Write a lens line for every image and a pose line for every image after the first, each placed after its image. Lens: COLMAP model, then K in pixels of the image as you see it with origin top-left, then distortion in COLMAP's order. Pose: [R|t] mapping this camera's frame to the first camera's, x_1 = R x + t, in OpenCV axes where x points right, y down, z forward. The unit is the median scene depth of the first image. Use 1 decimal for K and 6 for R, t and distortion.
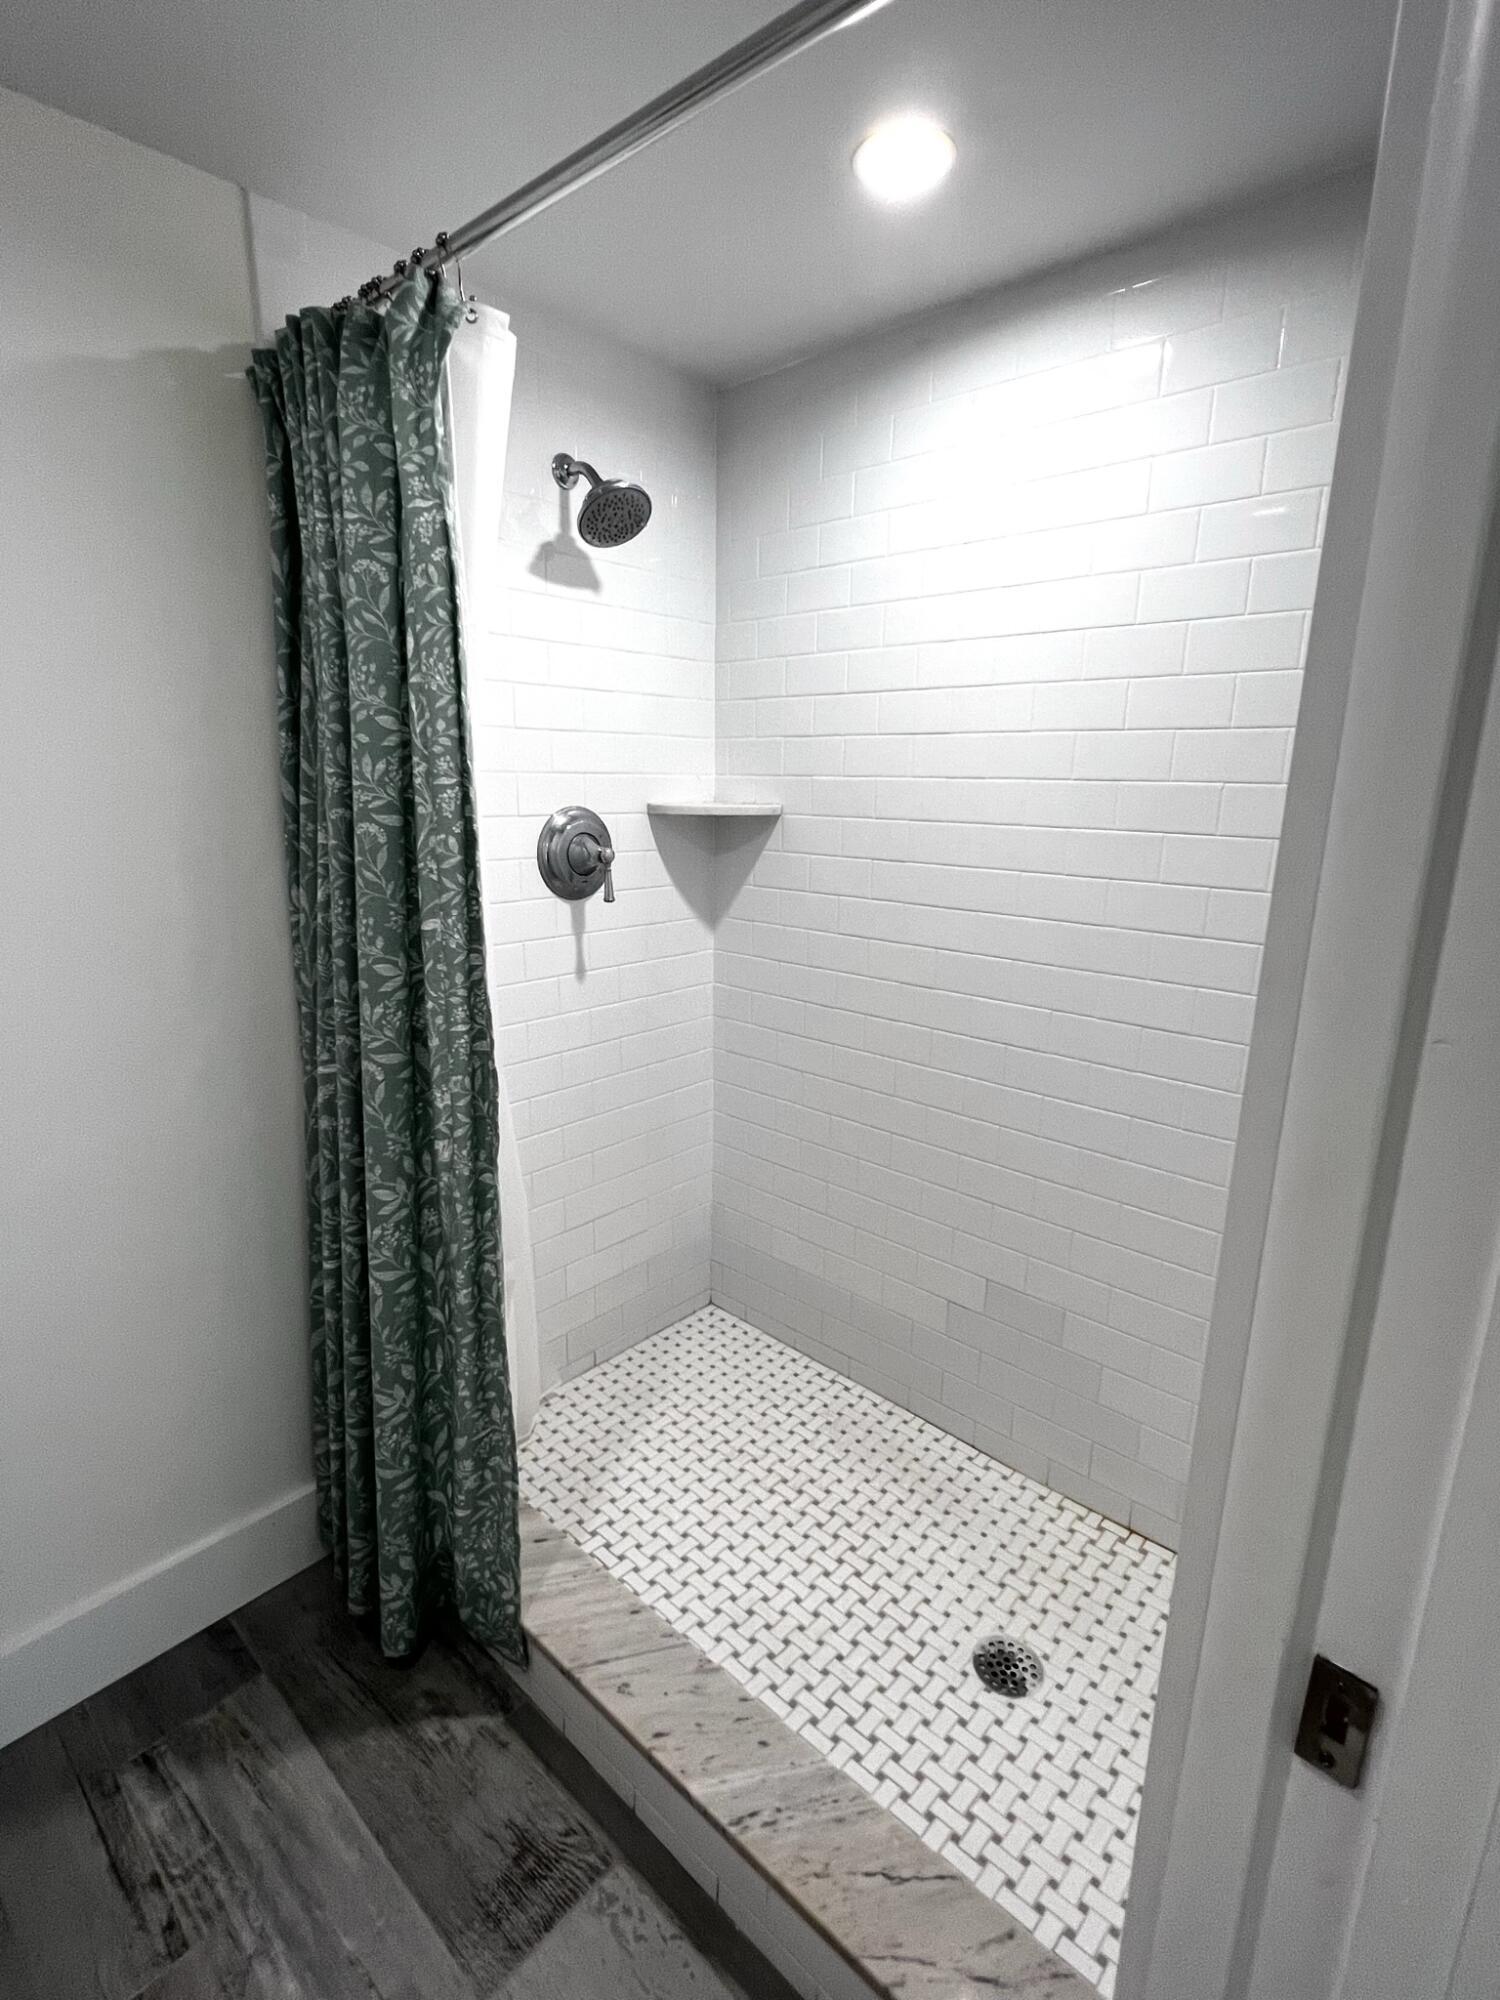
lens RADIAL K [[958.3, 0, 744.2], [0, 958.3, 1002.6], [0, 0, 1]] dist [-0.000410, 0.000976]
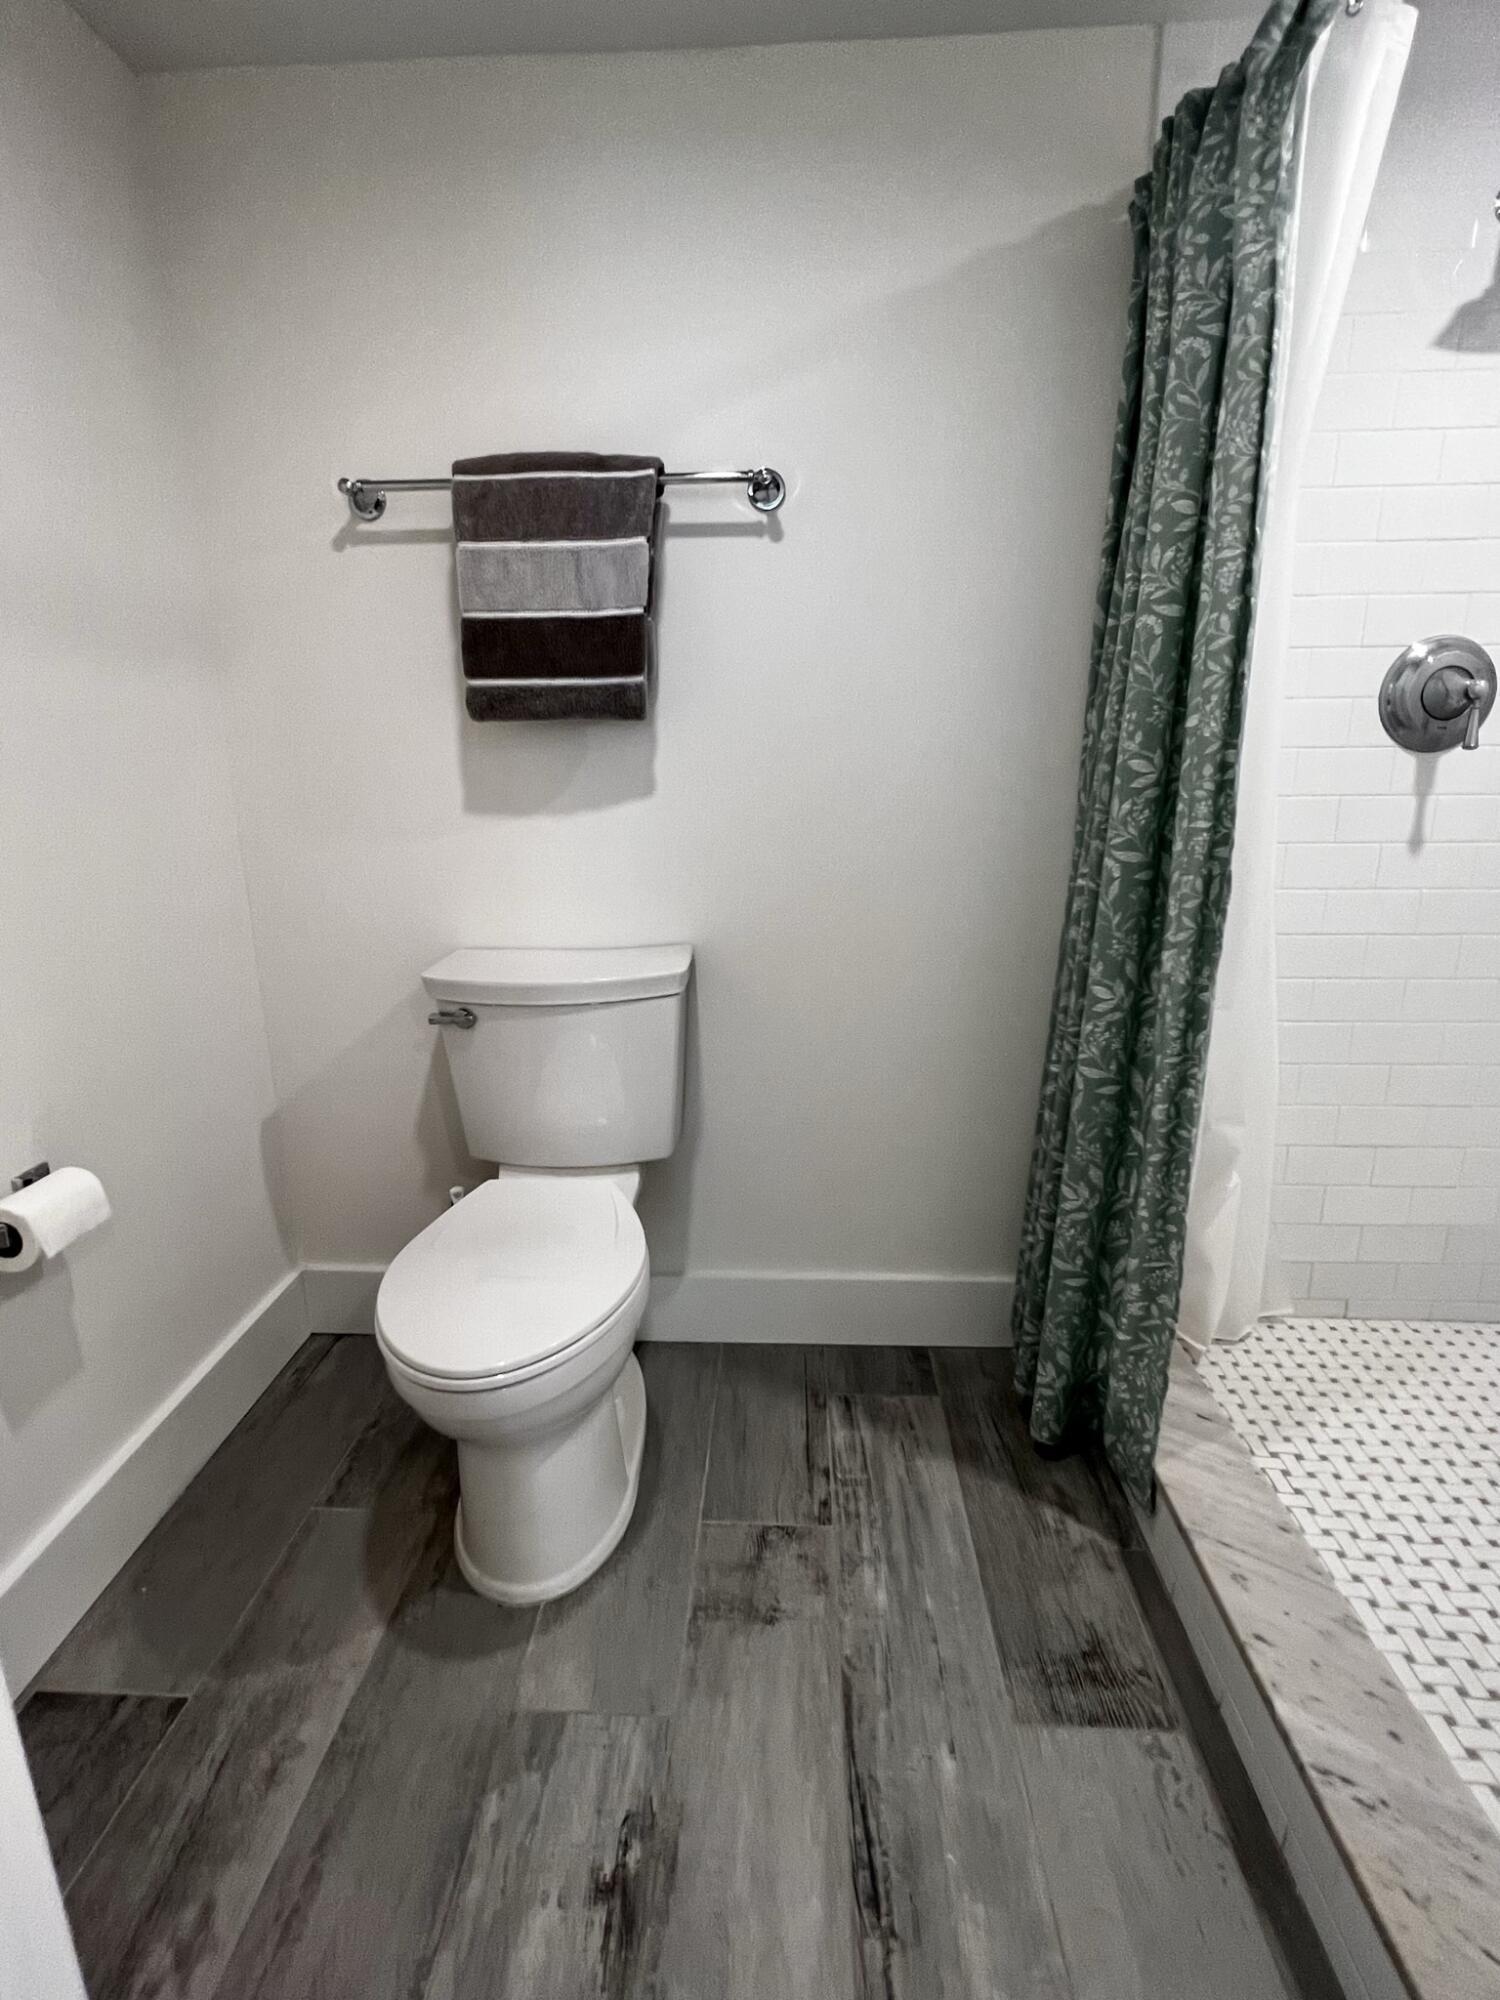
lens RADIAL K [[958.3, 0, 748.6], [0, 958.3, 1000.3], [0, 0, 1]] dist [-0.000410, 0.000976]
pose [[0.636588, 0.170770, -0.752059, 0.162684], [-0.160683, 0.983144, 0.087230, 0.182093], [0.754279, 0.065313, 0.653298, 0.037830]]
